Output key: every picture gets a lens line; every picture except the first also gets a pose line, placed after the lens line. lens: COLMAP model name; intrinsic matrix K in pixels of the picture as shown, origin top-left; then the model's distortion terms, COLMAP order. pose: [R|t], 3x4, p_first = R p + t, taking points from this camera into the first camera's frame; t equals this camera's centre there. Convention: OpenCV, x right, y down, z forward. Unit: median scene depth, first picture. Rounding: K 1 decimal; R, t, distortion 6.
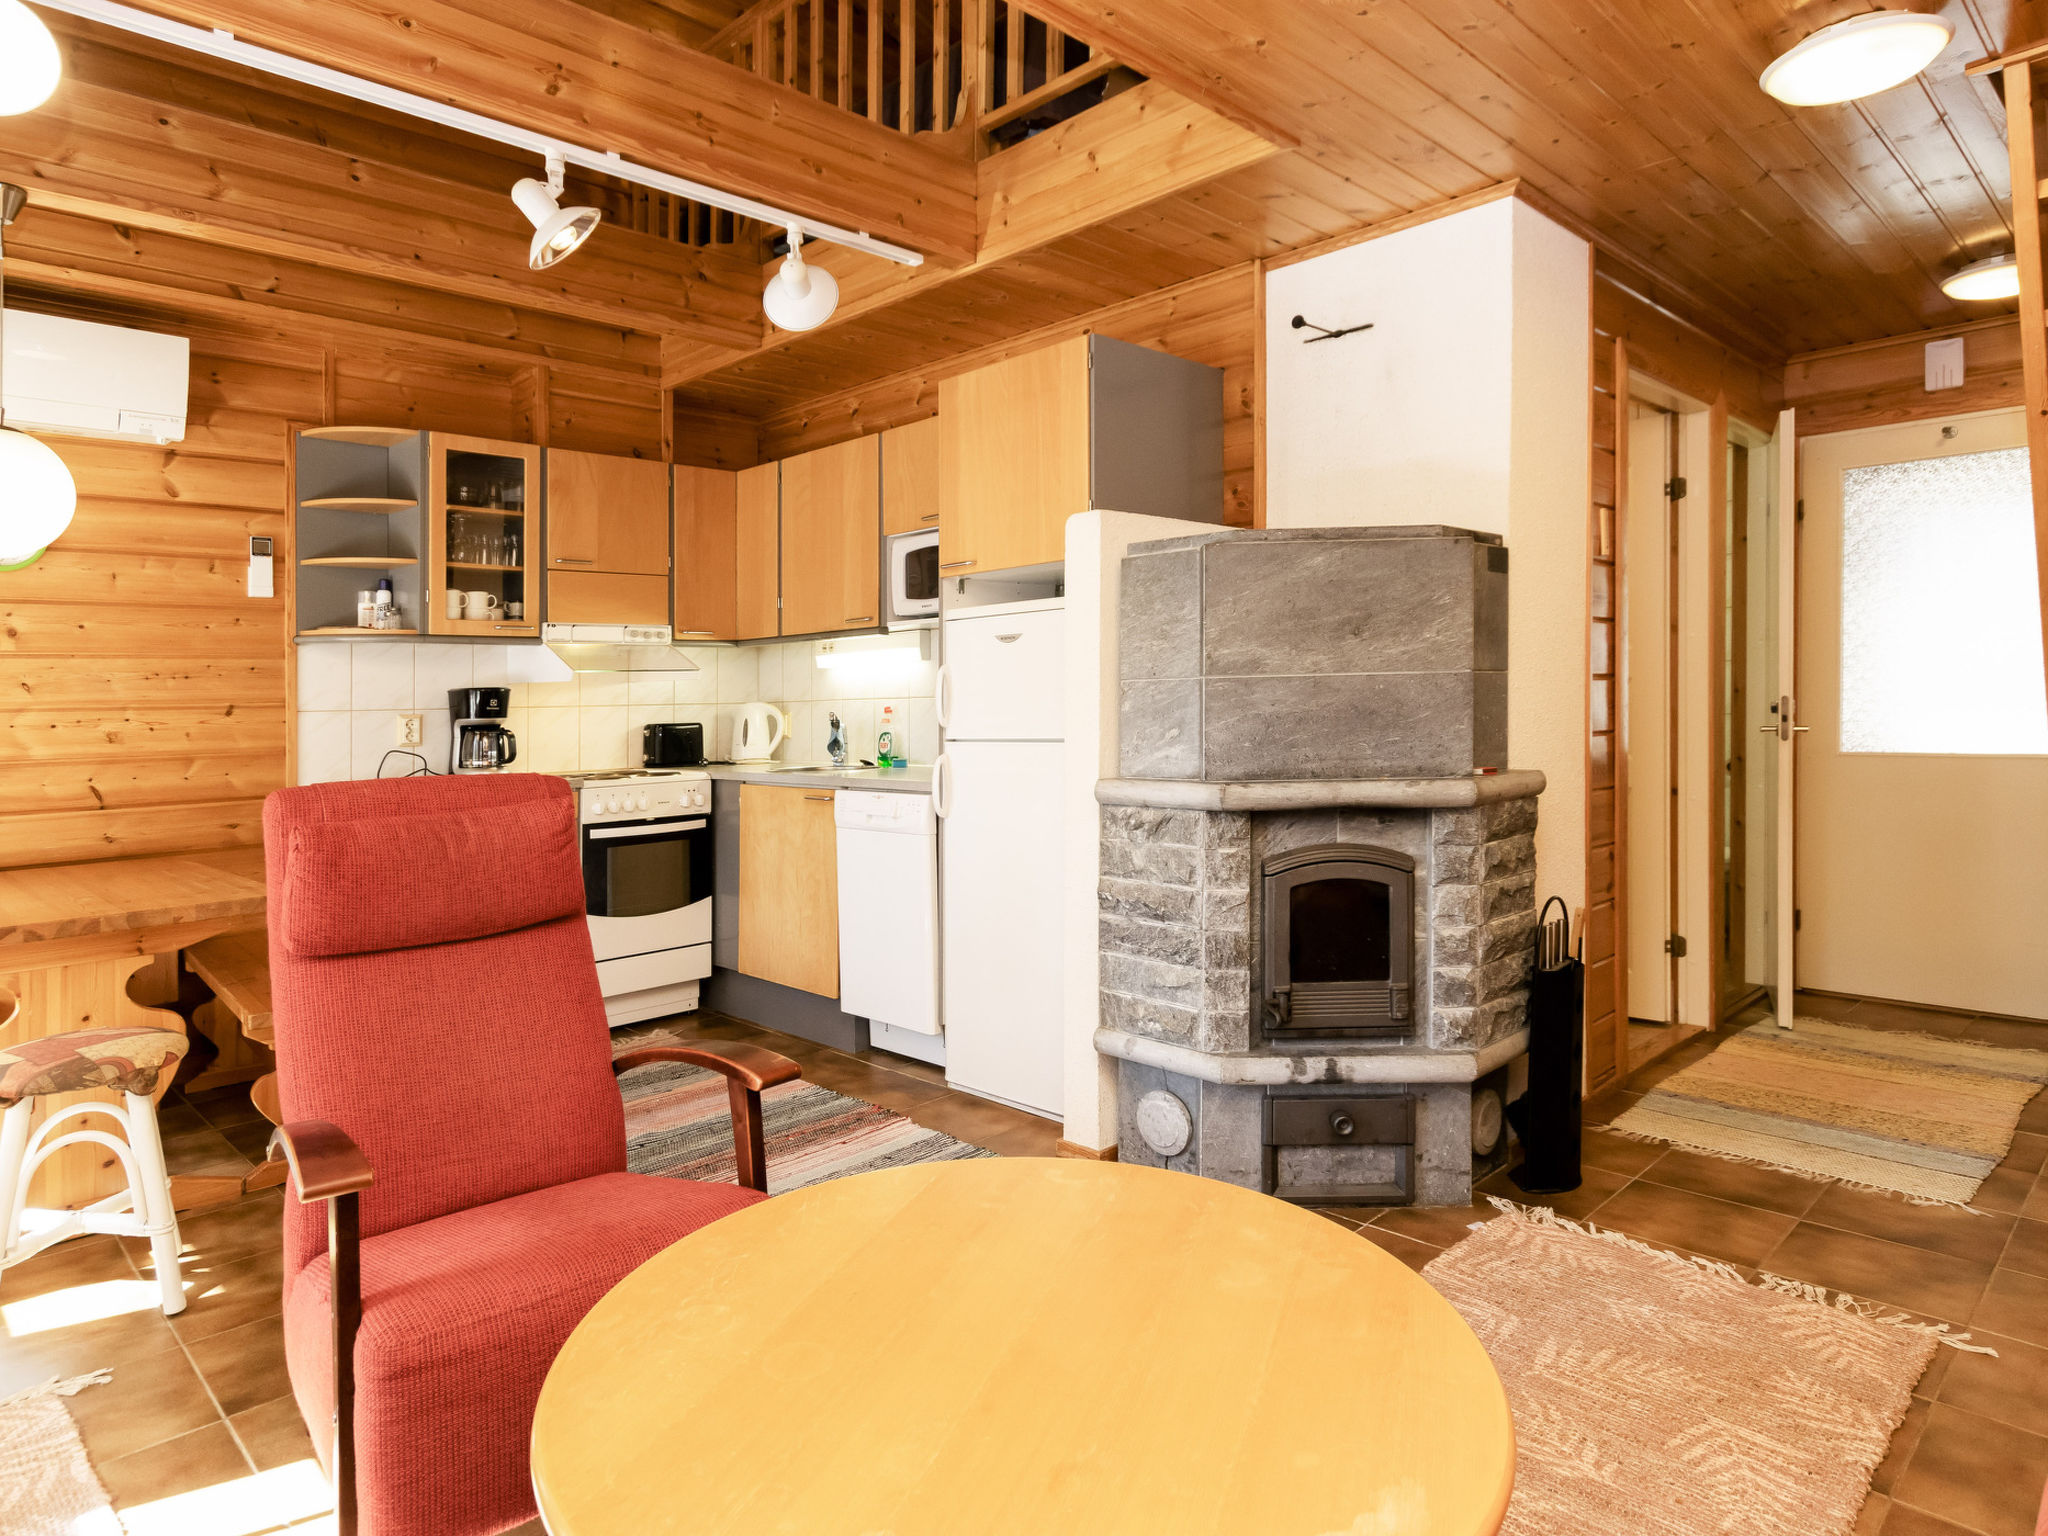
lens RADIAL K [[1192.2, 0, 1024.0], [0, 1192.2, 768.0], [0, 0, 1]] dist [0.015148, -0.002172]
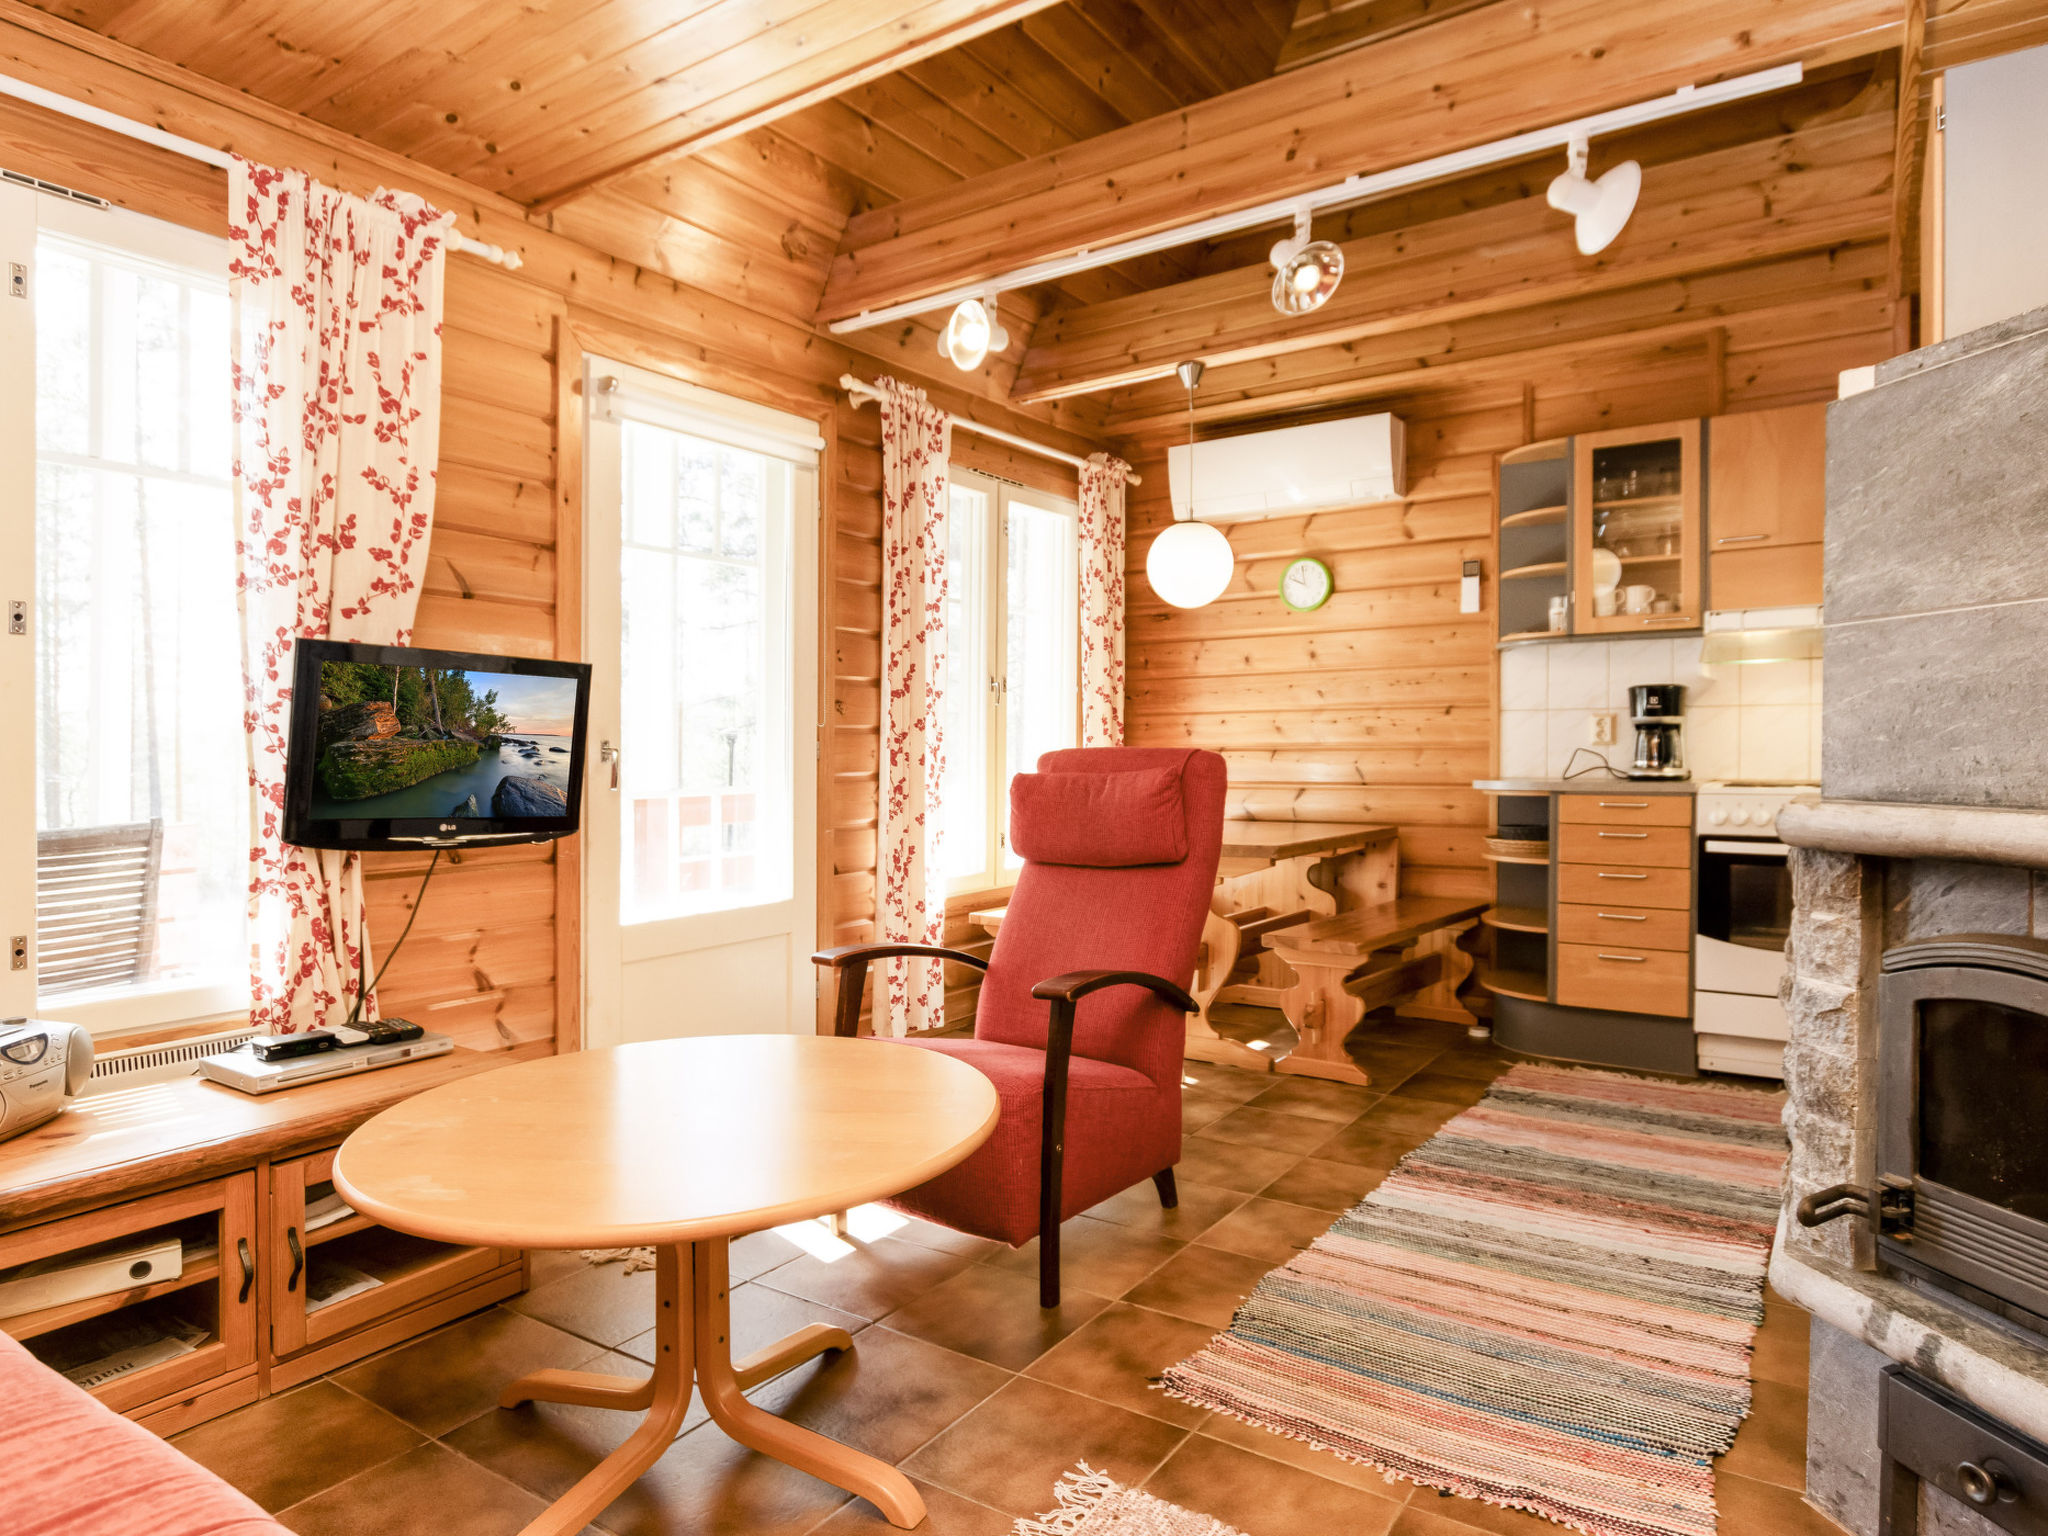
lens RADIAL K [[1253.8, 0, 1023.0], [0, 1253.8, 808.5], [0, 0, 1]] dist [0.001827, 0.000263]
pose [[0.204023, 0.066782, -0.976686, 0.515182], [-0.052922, 0.996964, 0.057114, 0.000936], [0.977535, 0.040035, 0.206938, 0.354344]]
